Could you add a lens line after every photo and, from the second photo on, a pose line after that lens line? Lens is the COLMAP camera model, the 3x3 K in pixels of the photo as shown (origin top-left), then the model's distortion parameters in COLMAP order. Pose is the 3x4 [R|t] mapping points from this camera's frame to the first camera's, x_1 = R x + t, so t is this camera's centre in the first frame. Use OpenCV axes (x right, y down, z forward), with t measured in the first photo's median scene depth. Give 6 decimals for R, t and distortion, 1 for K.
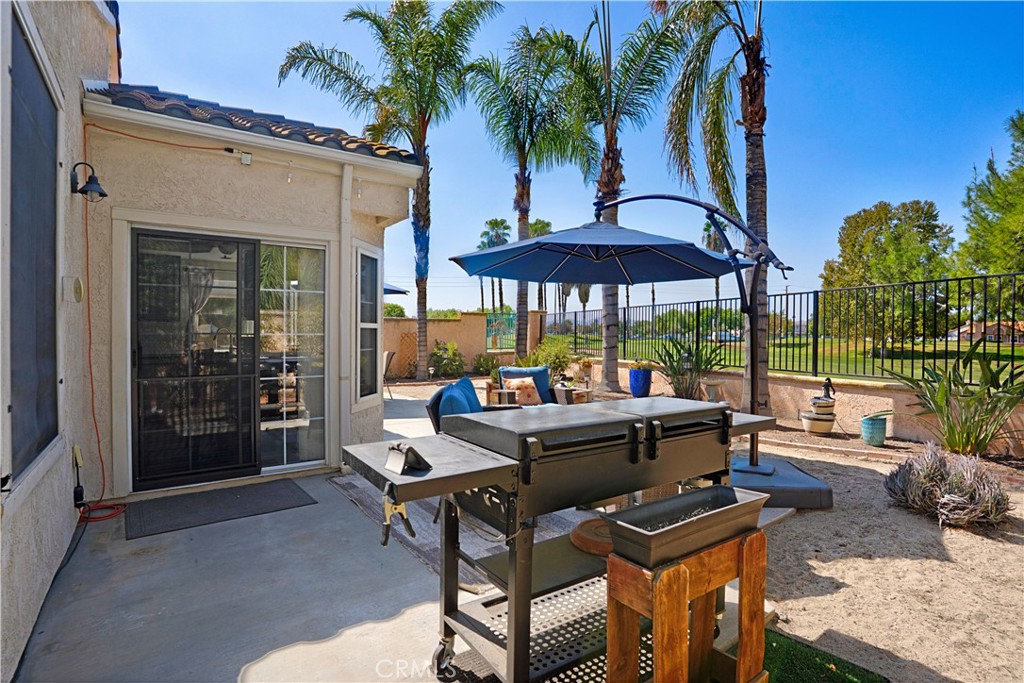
lens RADIAL K [[500.9, 0, 506.7], [0, 500.9, 343.6], [0, 0, 1]] dist [-0.078125, 0.035197]
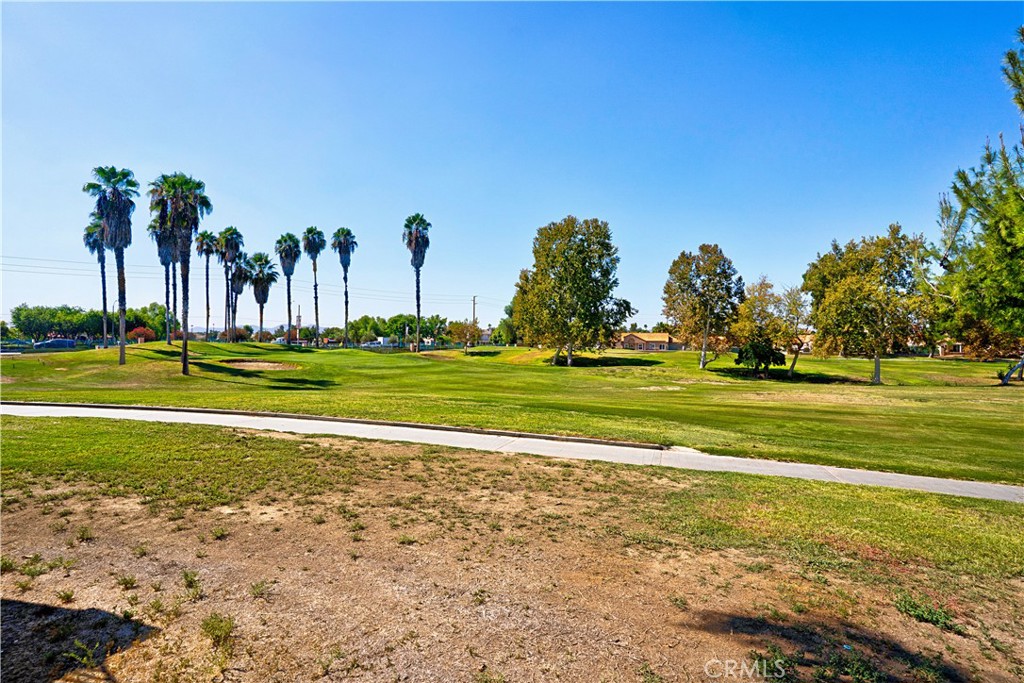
lens RADIAL K [[500.9, 0, 506.7], [0, 500.9, 343.6], [0, 0, 1]] dist [-0.078125, 0.035197]
pose [[0.823807, 0.001444, 0.566868, 0.043242], [0.007749, 0.999875, -0.013808, -0.002952], [-0.566817, 0.015768, 0.823693, 0.165180]]
